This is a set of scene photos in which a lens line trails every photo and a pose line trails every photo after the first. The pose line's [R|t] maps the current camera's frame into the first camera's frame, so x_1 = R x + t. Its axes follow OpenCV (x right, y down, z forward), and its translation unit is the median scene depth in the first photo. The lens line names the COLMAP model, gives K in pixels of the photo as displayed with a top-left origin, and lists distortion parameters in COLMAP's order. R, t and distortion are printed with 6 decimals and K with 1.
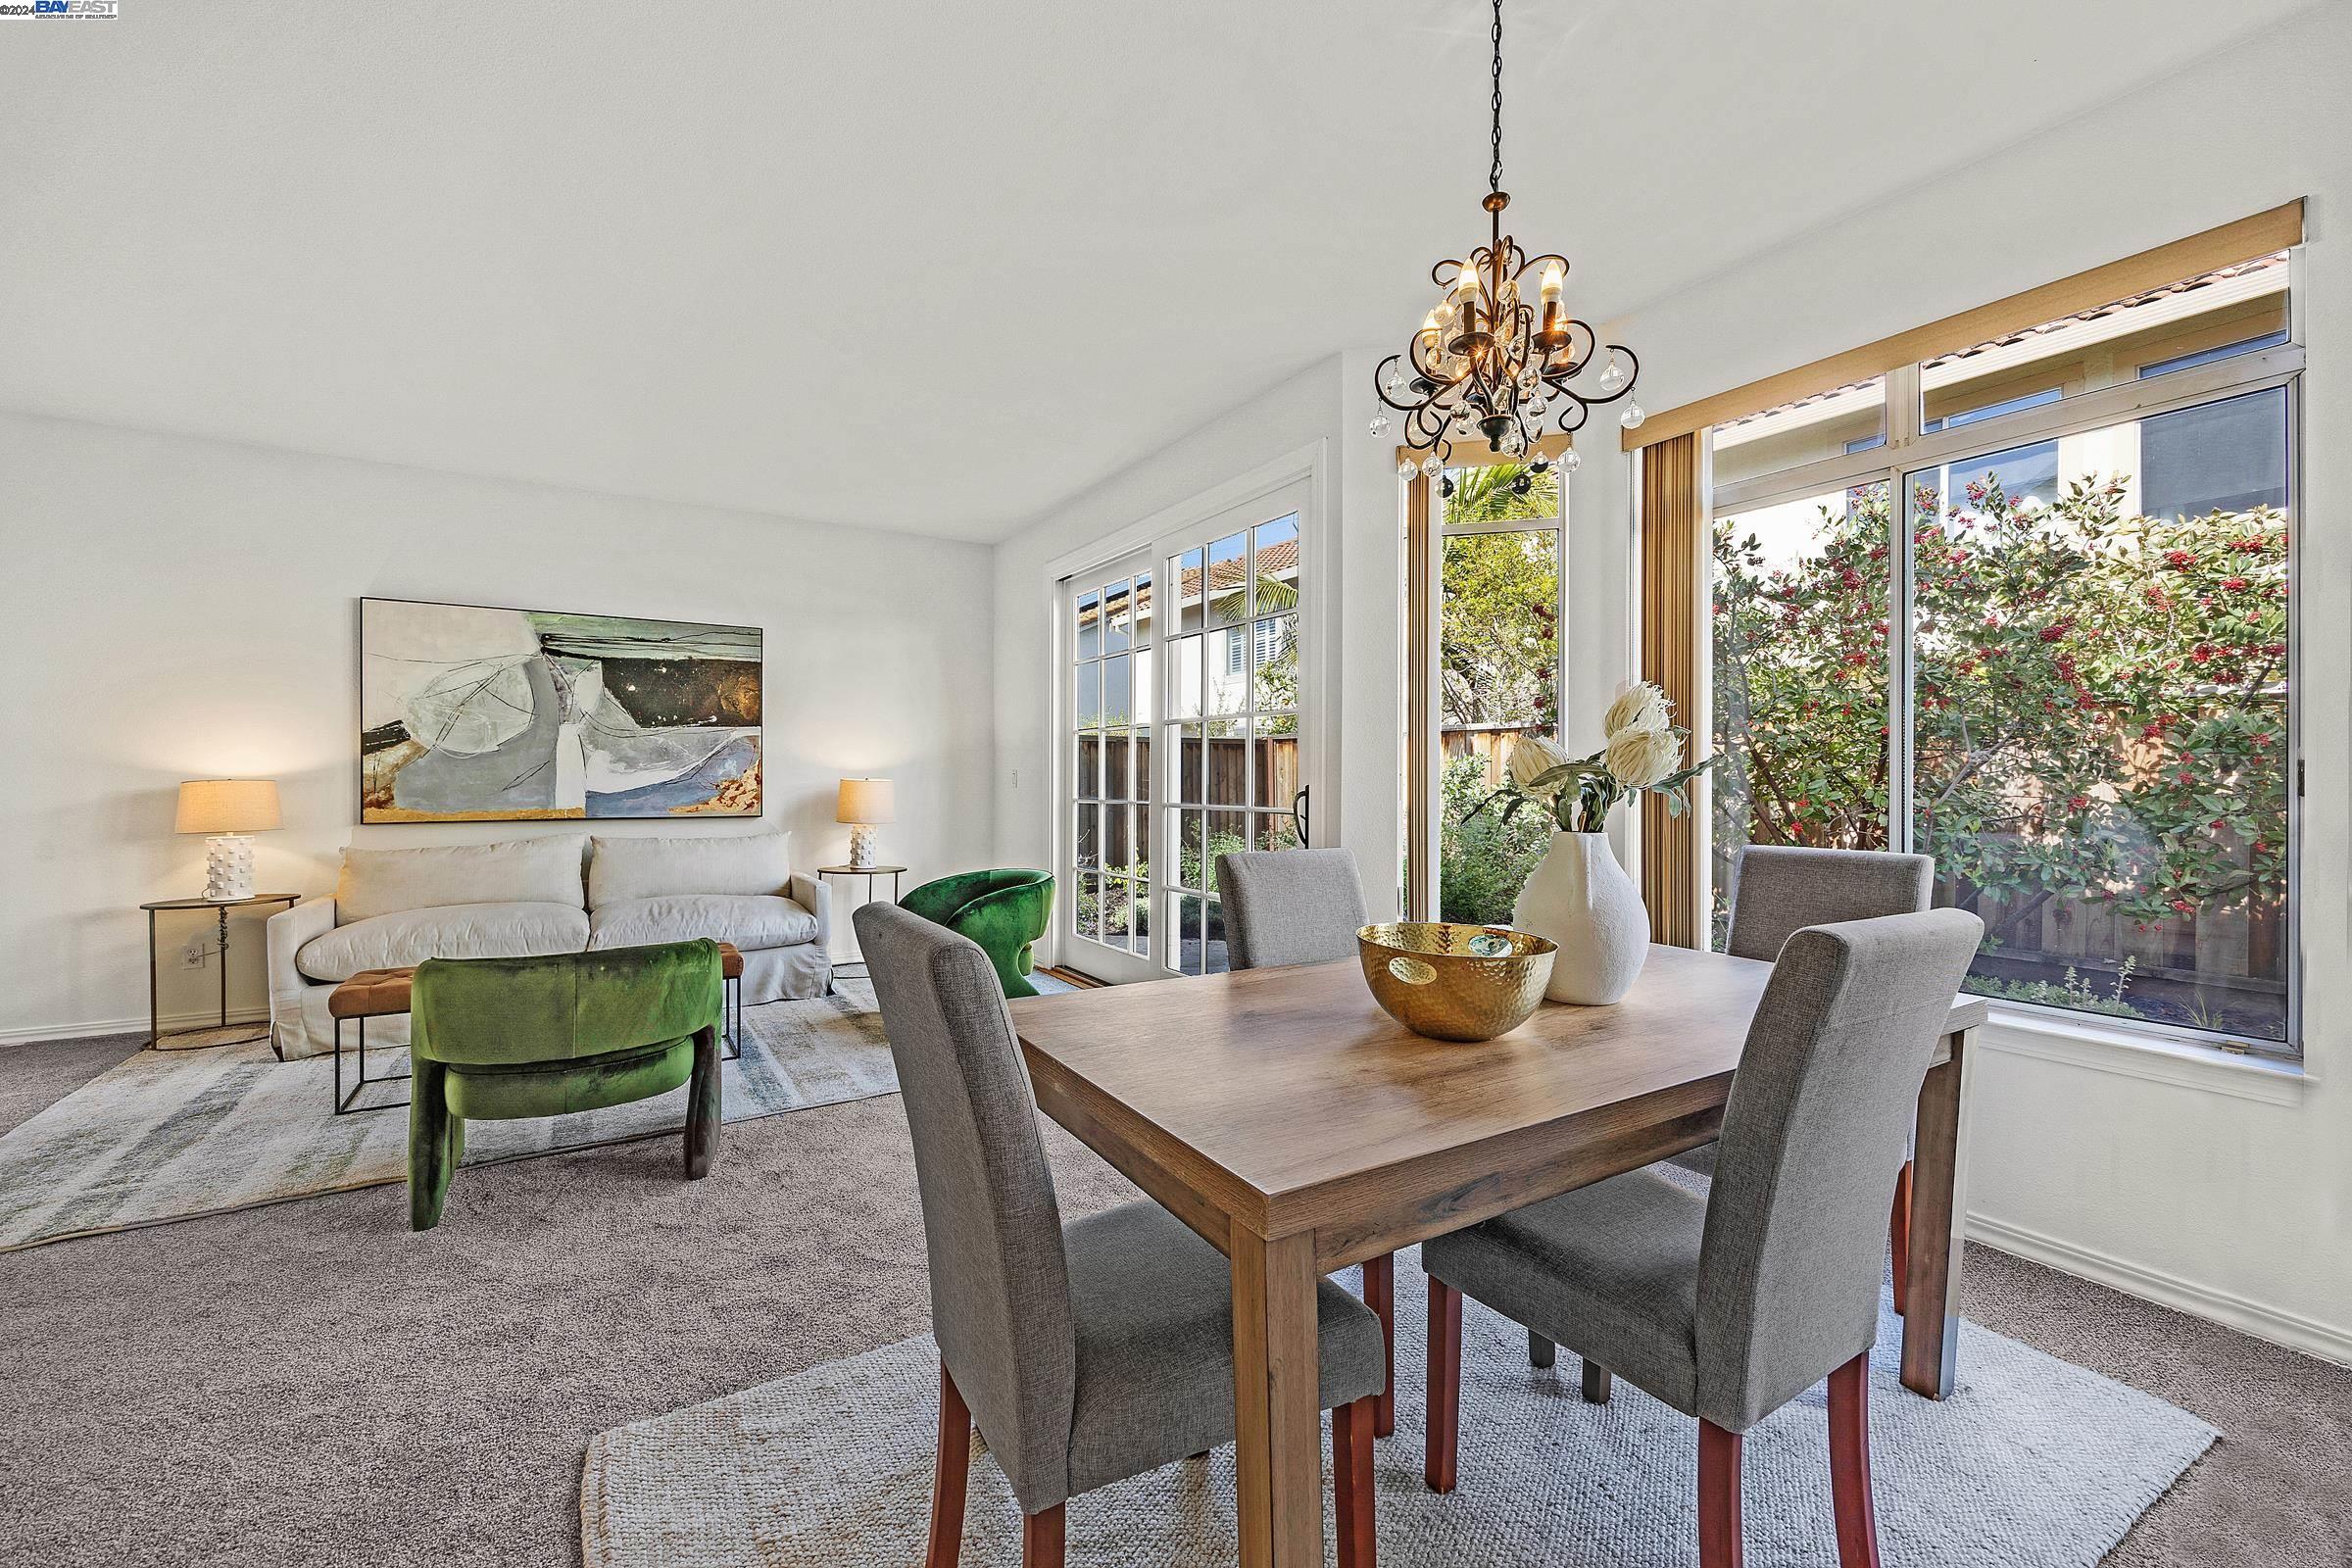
lens RADIAL K [[946.3, 0, 1180.0], [0, 946.3, 781.4], [0, 0, 1]] dist [-0.000874, 0.000003]
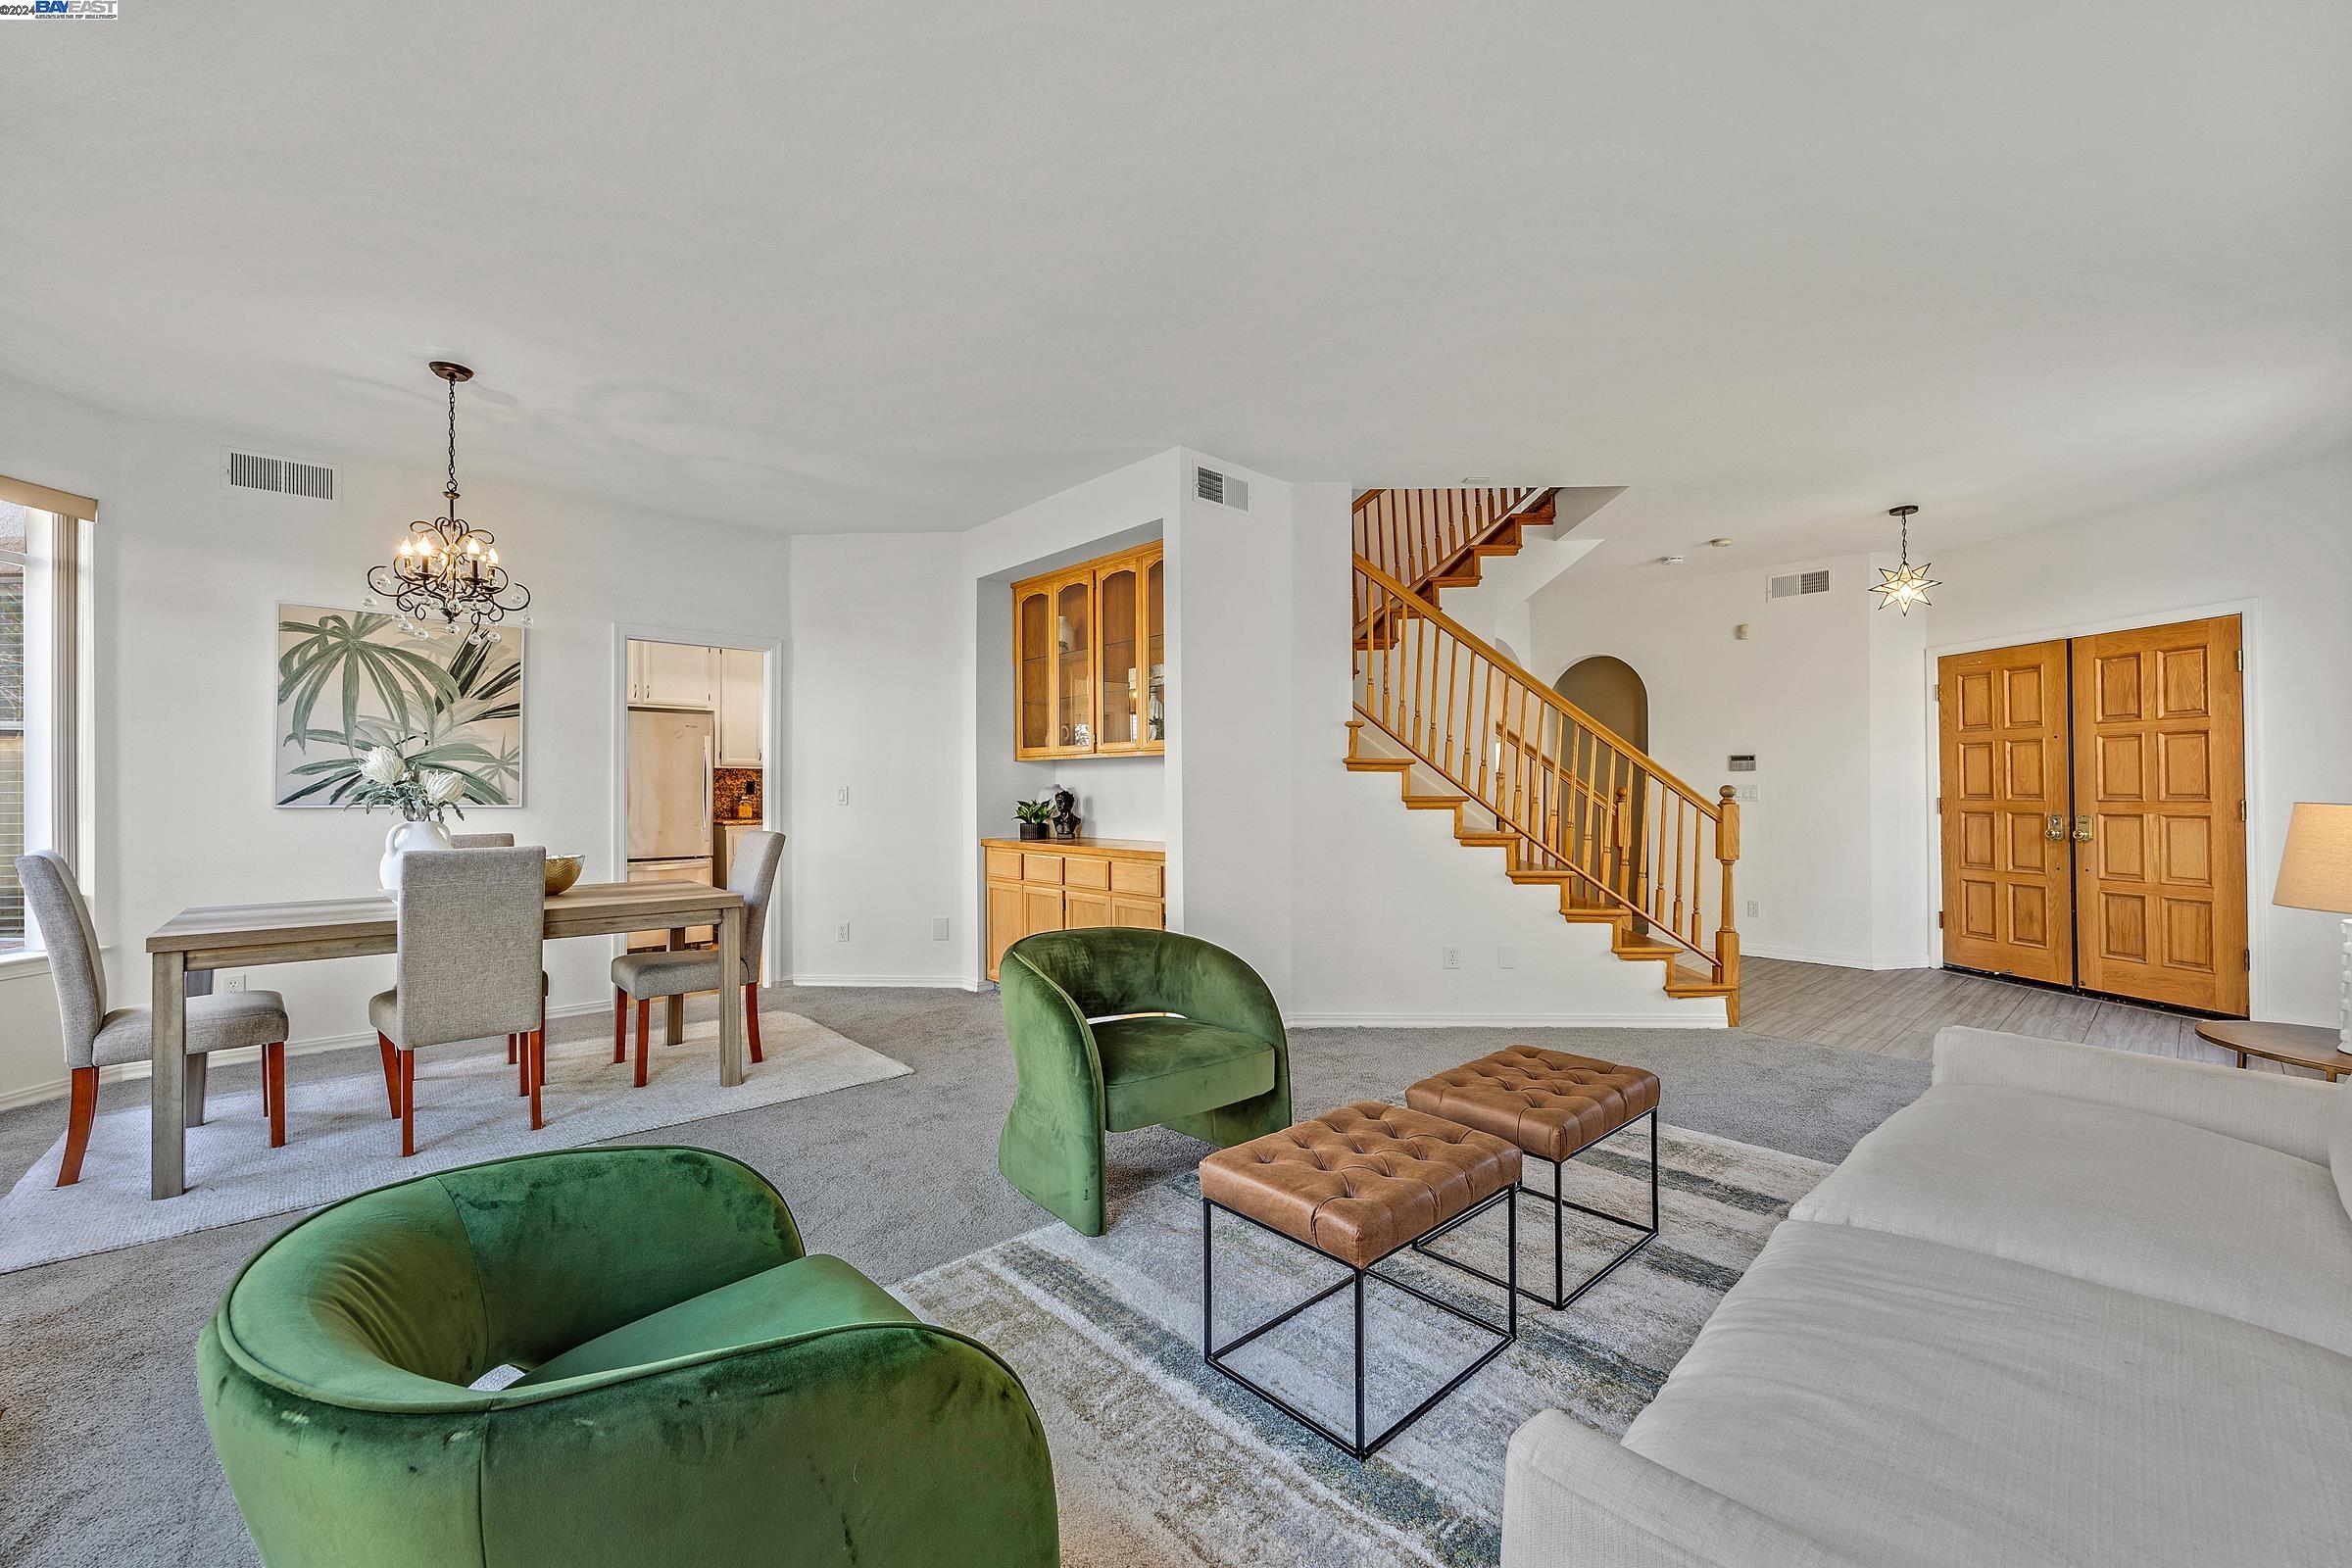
lens RADIAL K [[946.3, 0, 1180.0], [0, 946.3, 781.4], [0, 0, 1]] dist [-0.000874, 0.000003]
pose [[-0.983568, 0.000709, -0.180536, -0.277122], [0.000653, 1.000000, 0.000367, -0.013298], [0.180537, 0.000243, -0.983568, 1.142050]]
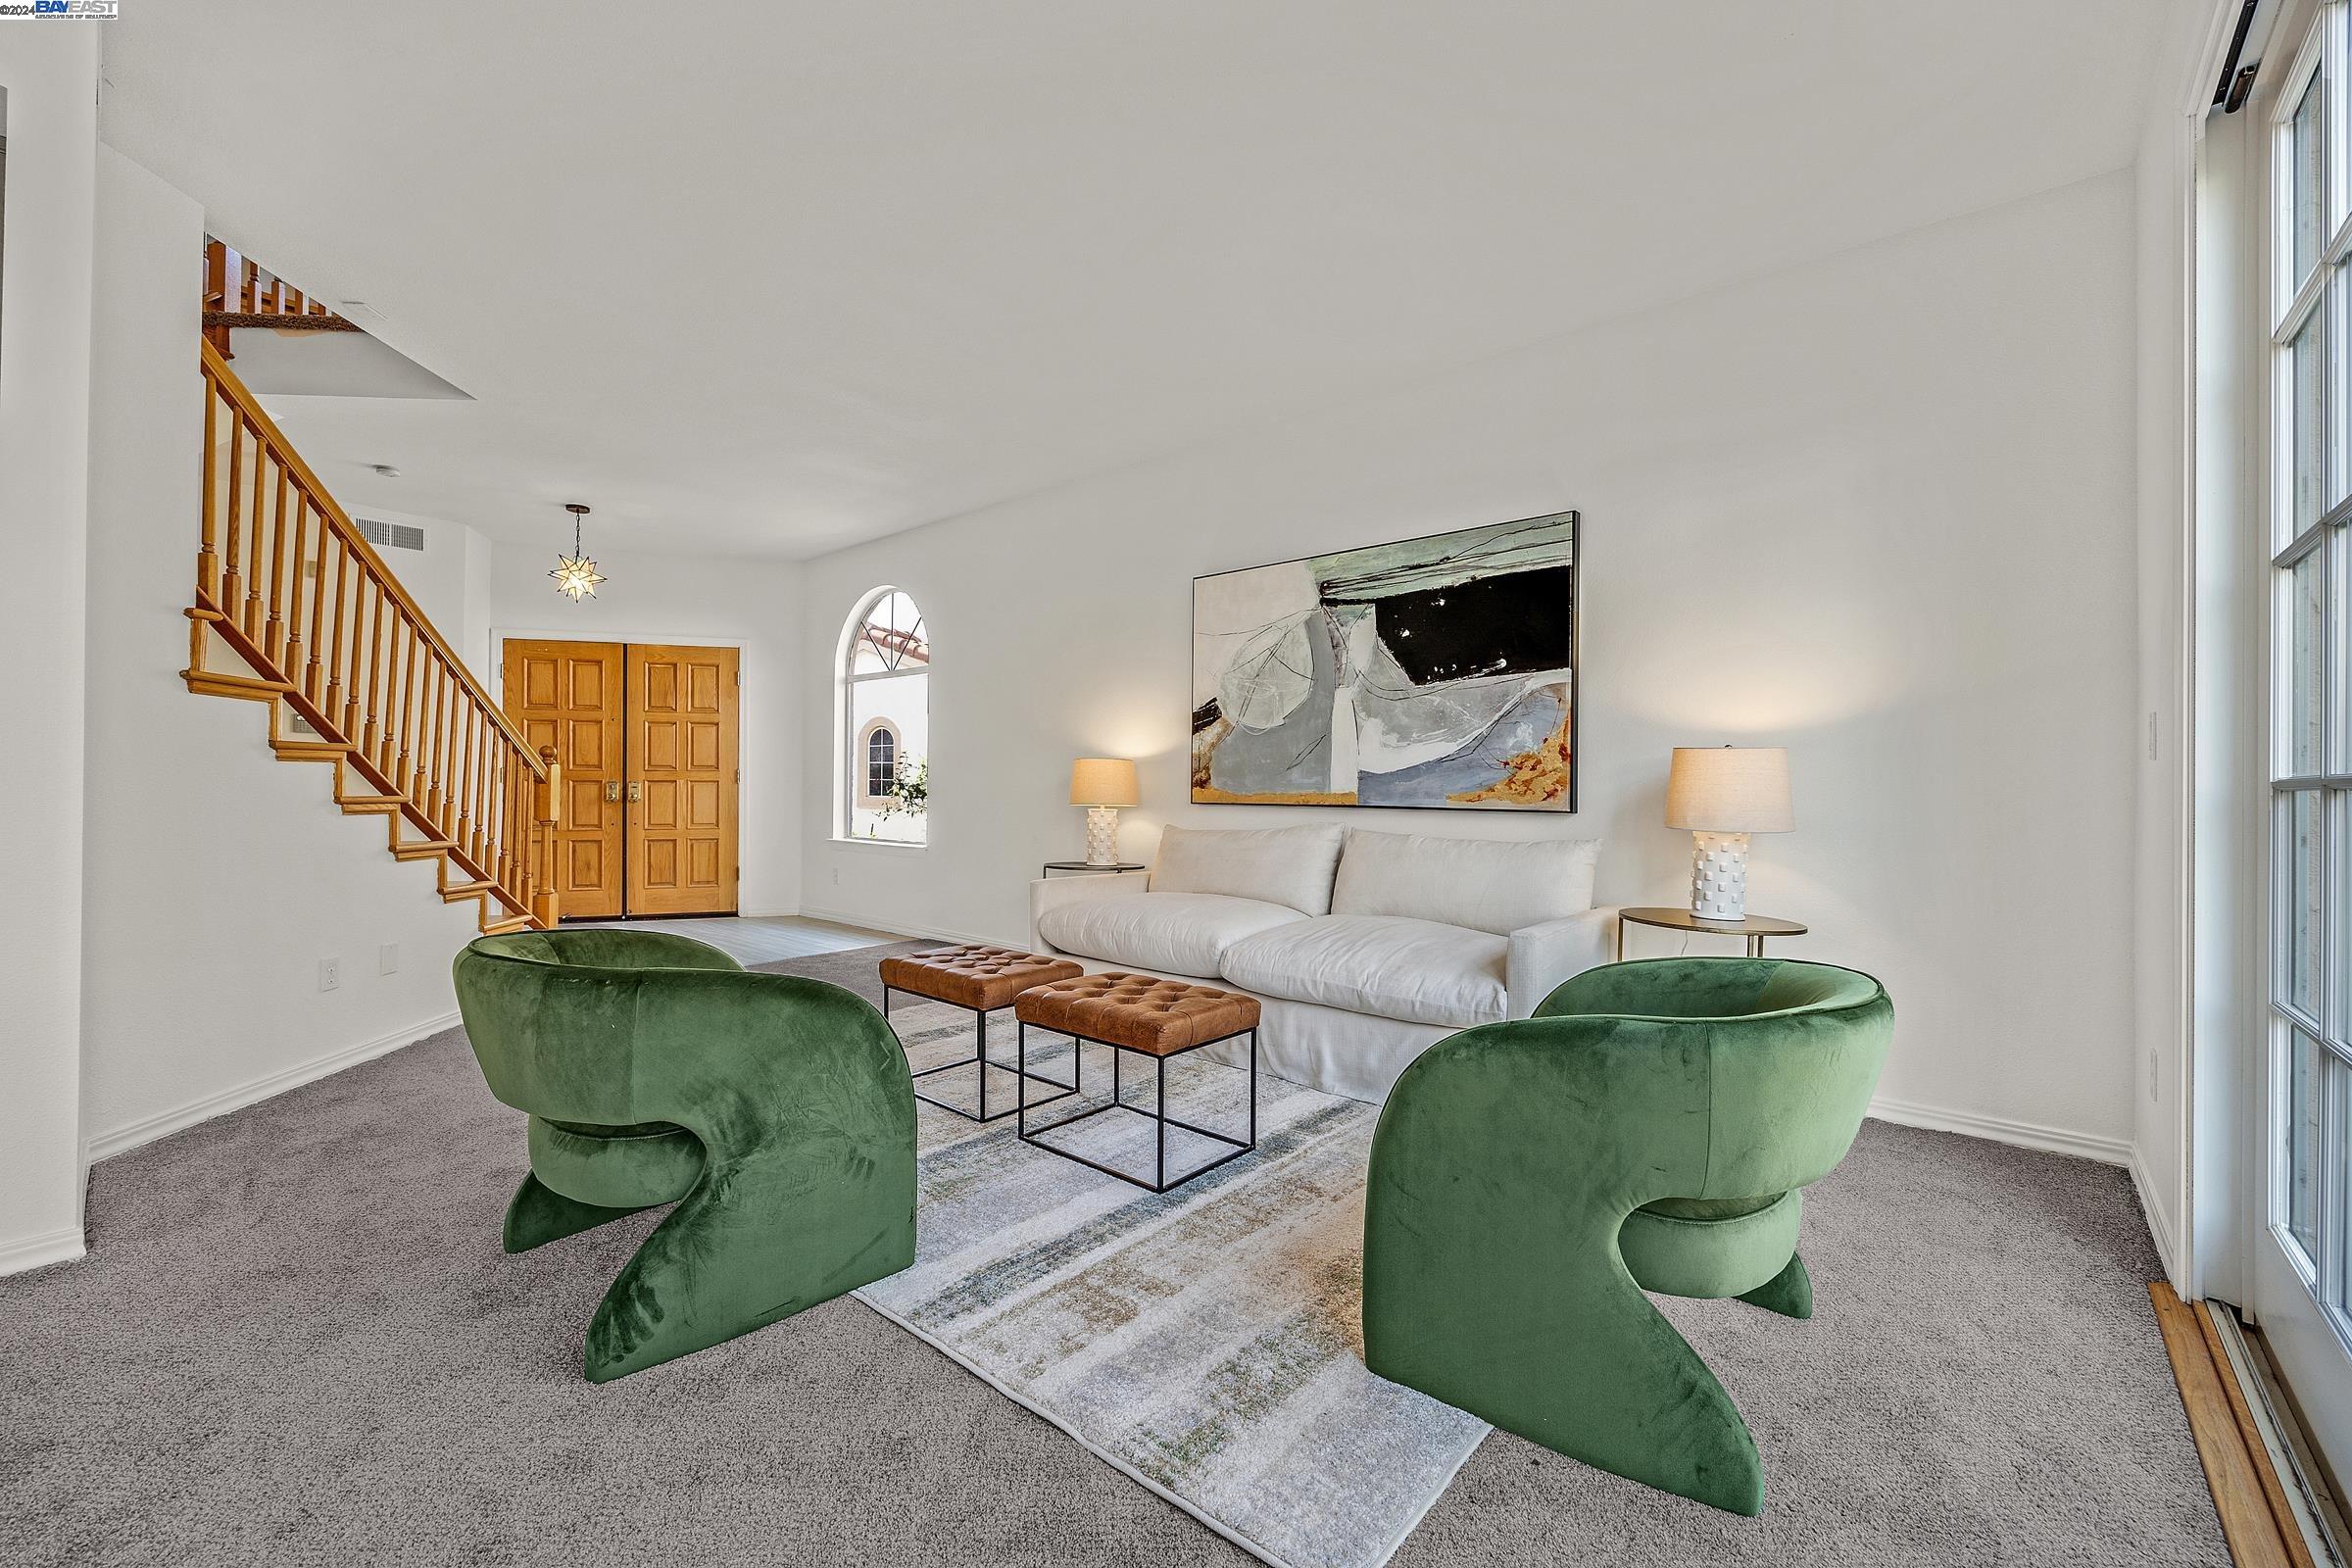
lens RADIAL K [[946.3, 0, 1180.0], [0, 946.3, 781.4], [0, 0, 1]] dist [-0.000874, 0.000003]
pose [[0.289331, -0.003278, -0.957224, 0.087144], [-0.011394, 0.999911, -0.006869, 0.026456], [0.957161, 0.012894, 0.289268, 0.637327]]
